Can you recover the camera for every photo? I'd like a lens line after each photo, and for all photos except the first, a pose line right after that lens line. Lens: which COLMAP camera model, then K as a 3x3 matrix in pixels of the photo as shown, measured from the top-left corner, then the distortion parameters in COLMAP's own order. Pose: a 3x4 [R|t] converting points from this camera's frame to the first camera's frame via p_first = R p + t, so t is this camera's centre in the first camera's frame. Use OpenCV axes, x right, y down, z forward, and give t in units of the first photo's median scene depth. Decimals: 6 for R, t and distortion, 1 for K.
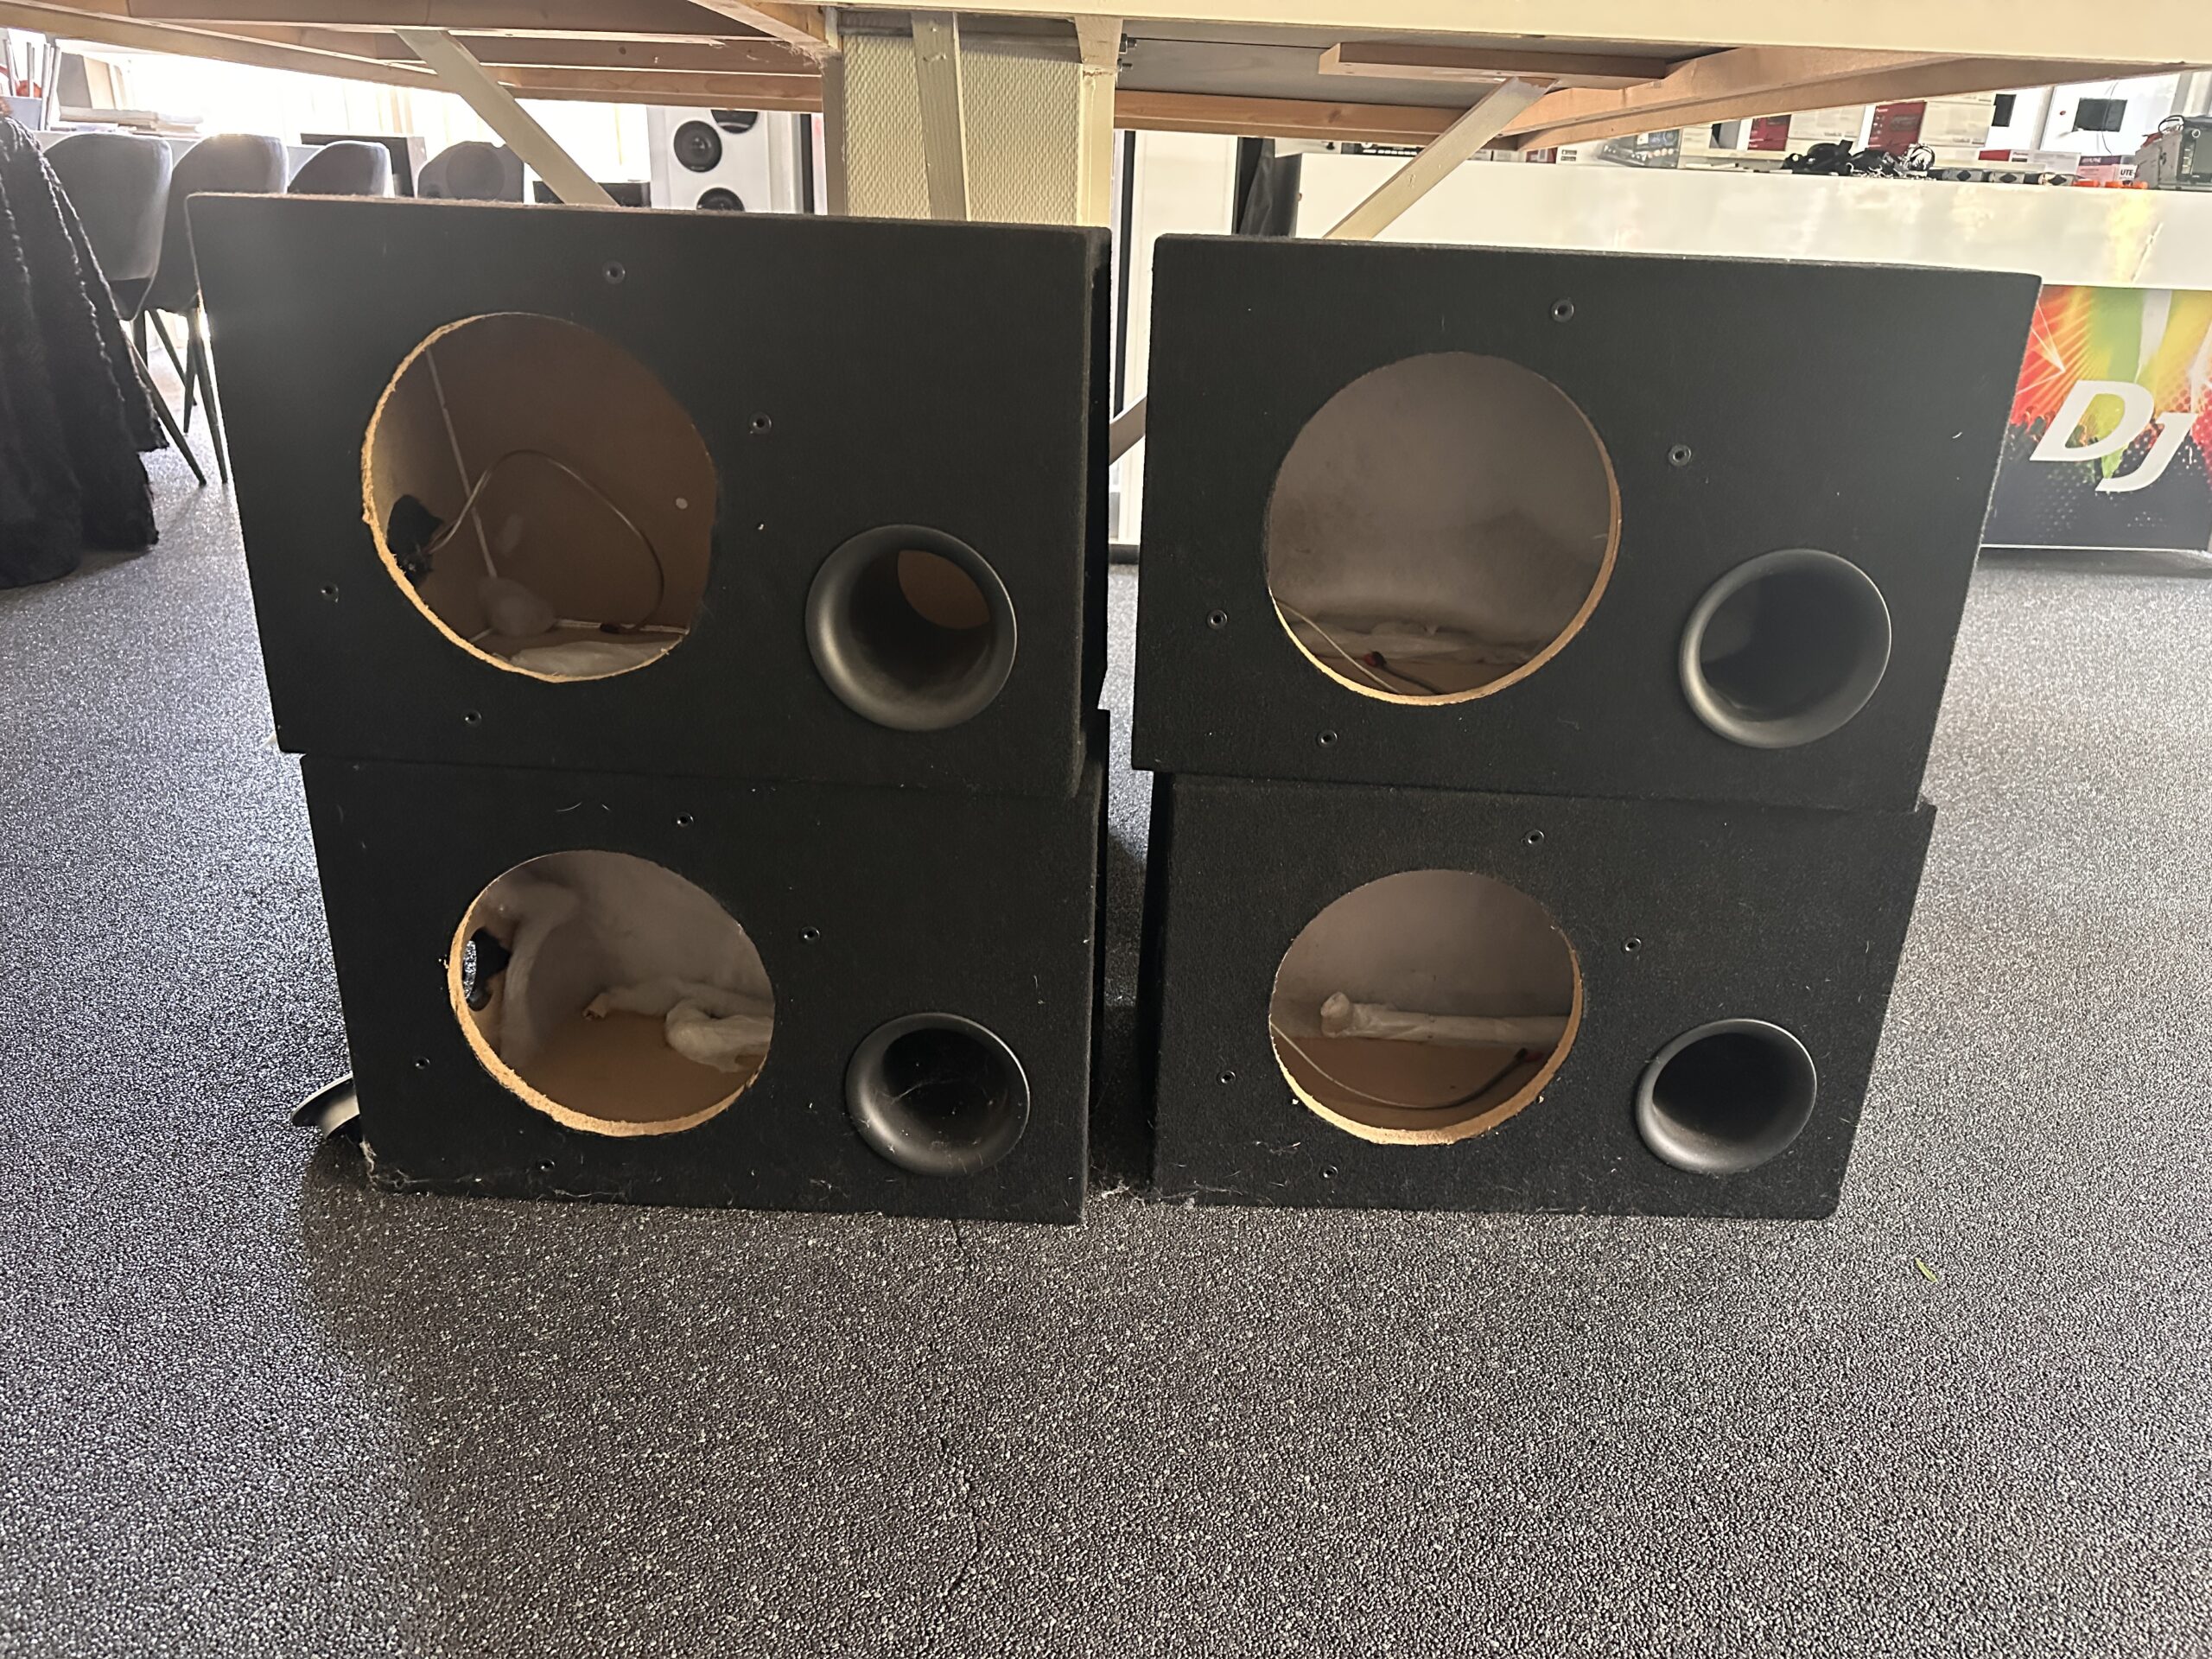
lens RADIAL K [[1552.1, 0, 1089.6], [0, 1552.1, 827.9], [0, 0, 1]] dist [0.010442, -0.033819]
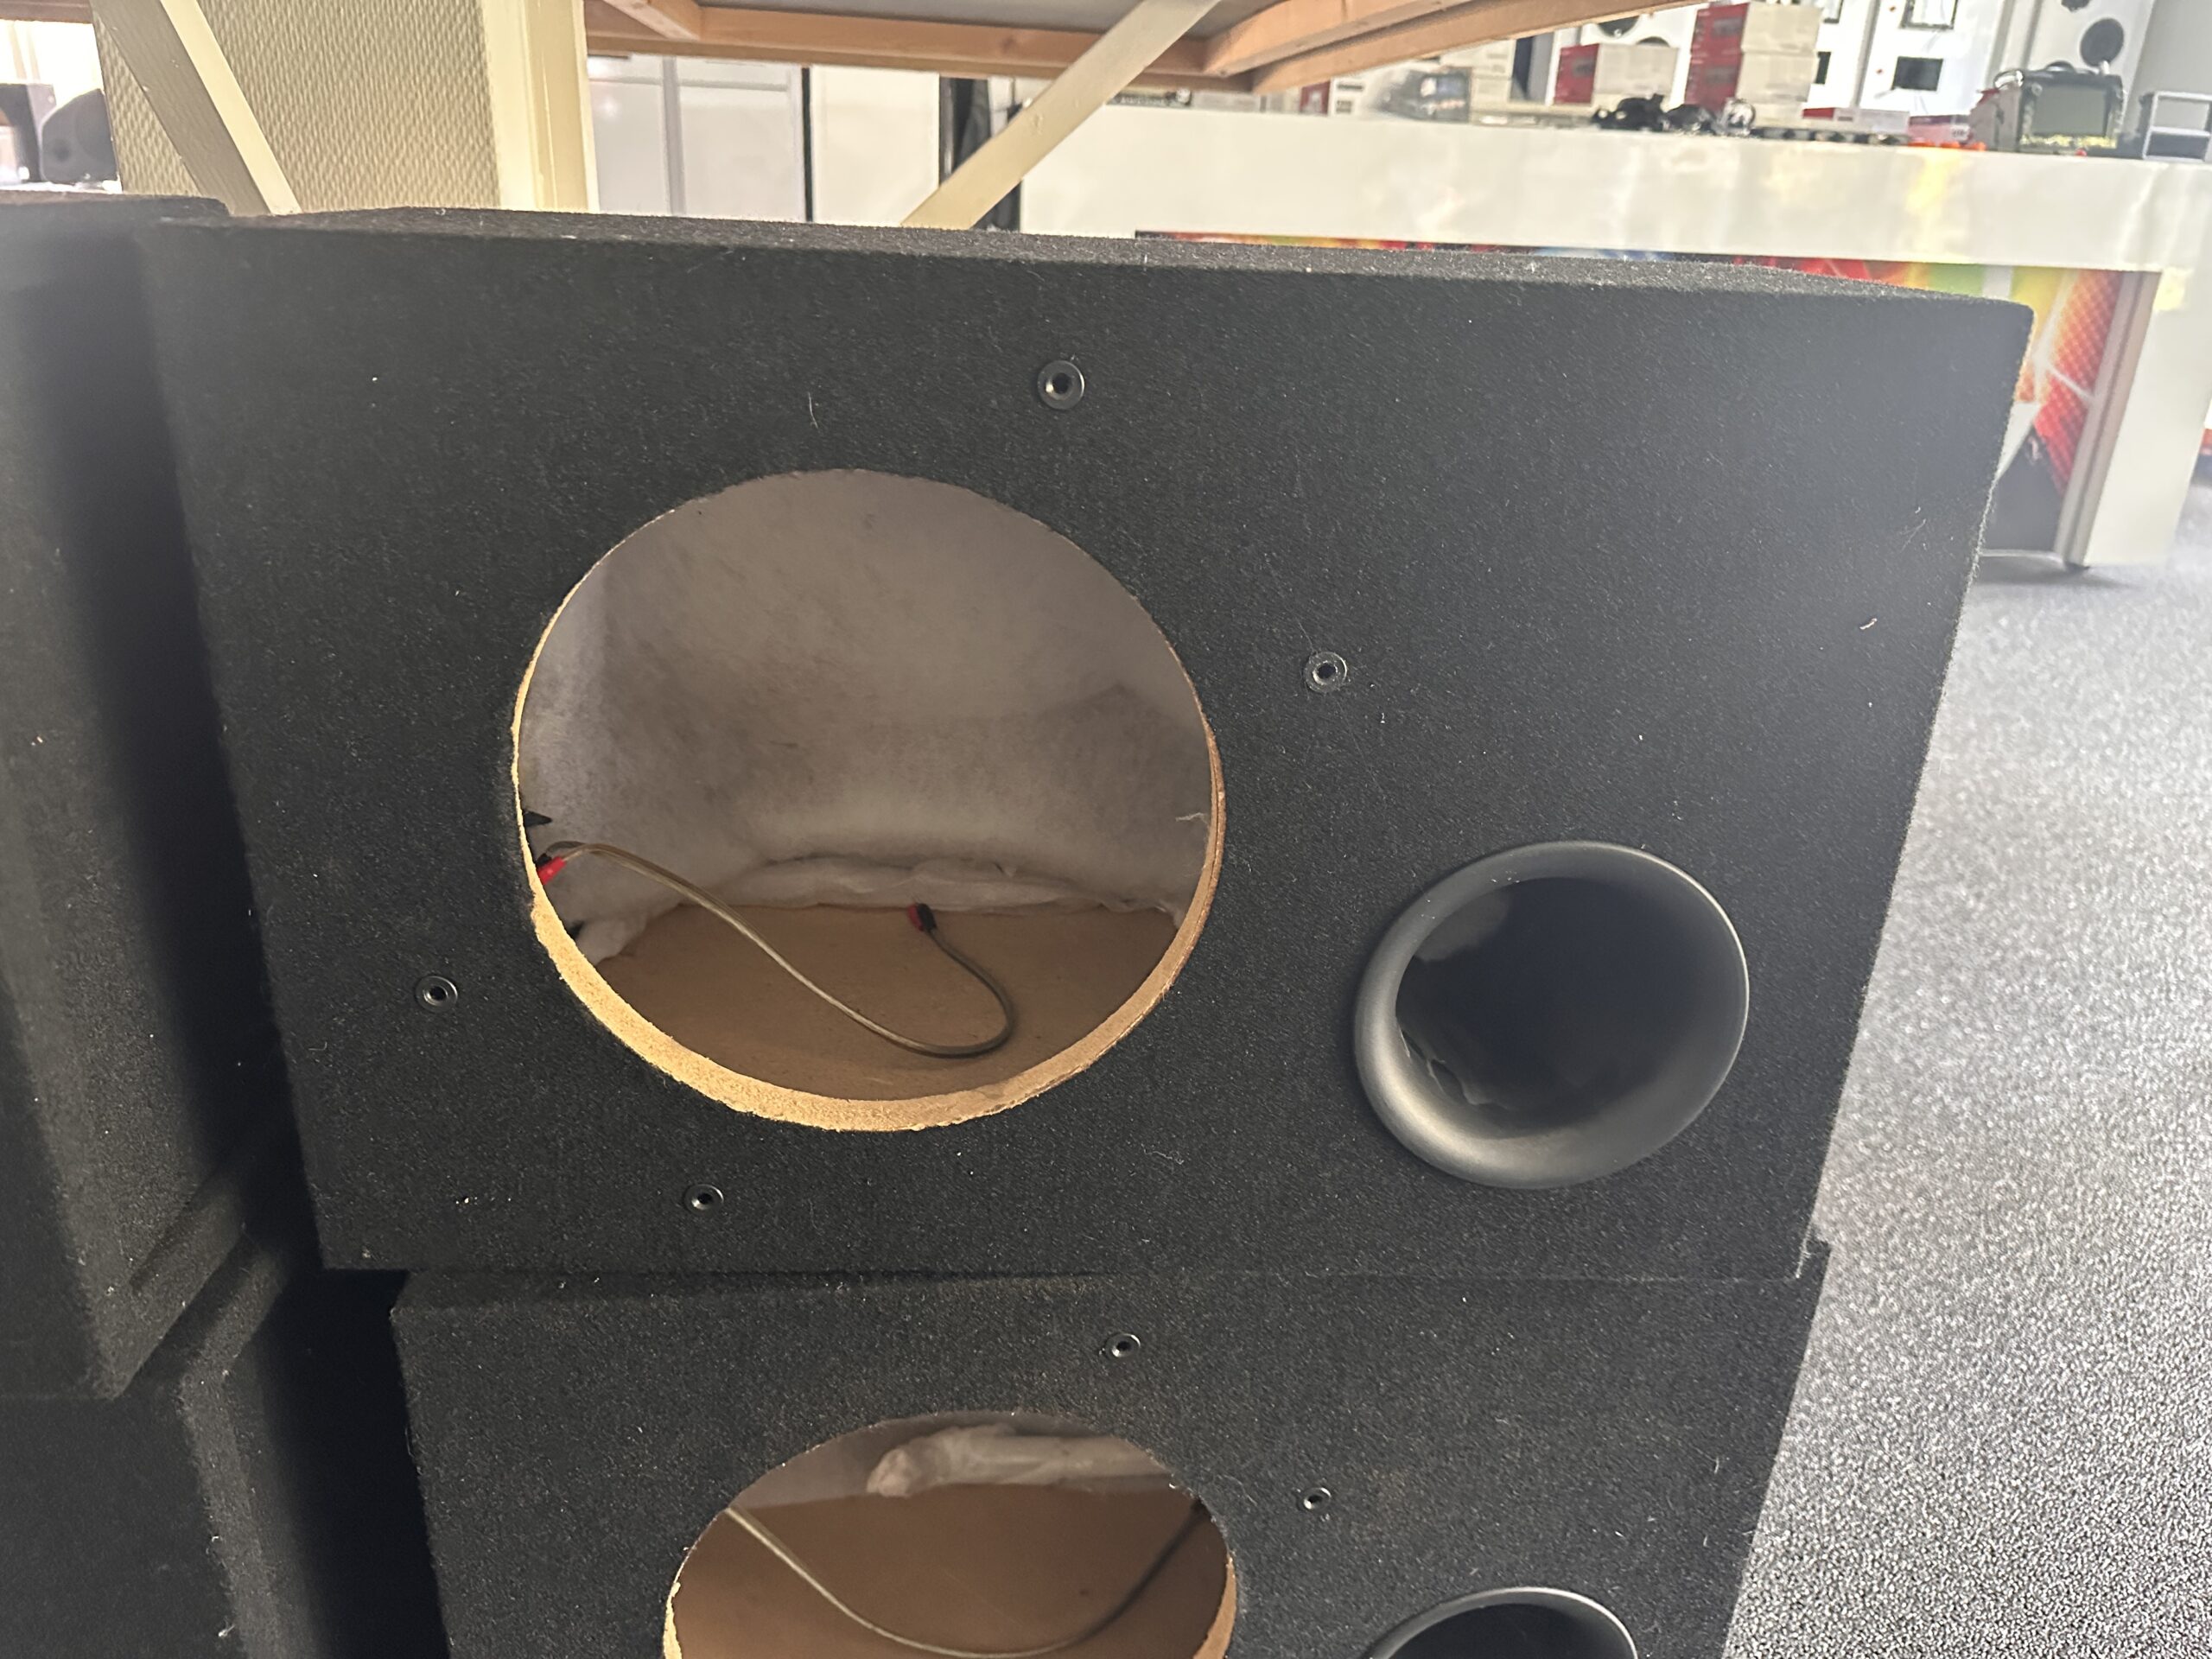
lens RADIAL K [[1604.5, 0, 1116.3], [0, 1604.5, 838.2], [0, 0, 1]] dist [0.005971, -0.043576]
pose [[0.992878, -0.039420, 0.112422, 0.074904], [0.037538, 0.999118, 0.018813, -0.058736], [-0.113064, -0.014459, 0.993482, 0.147627]]
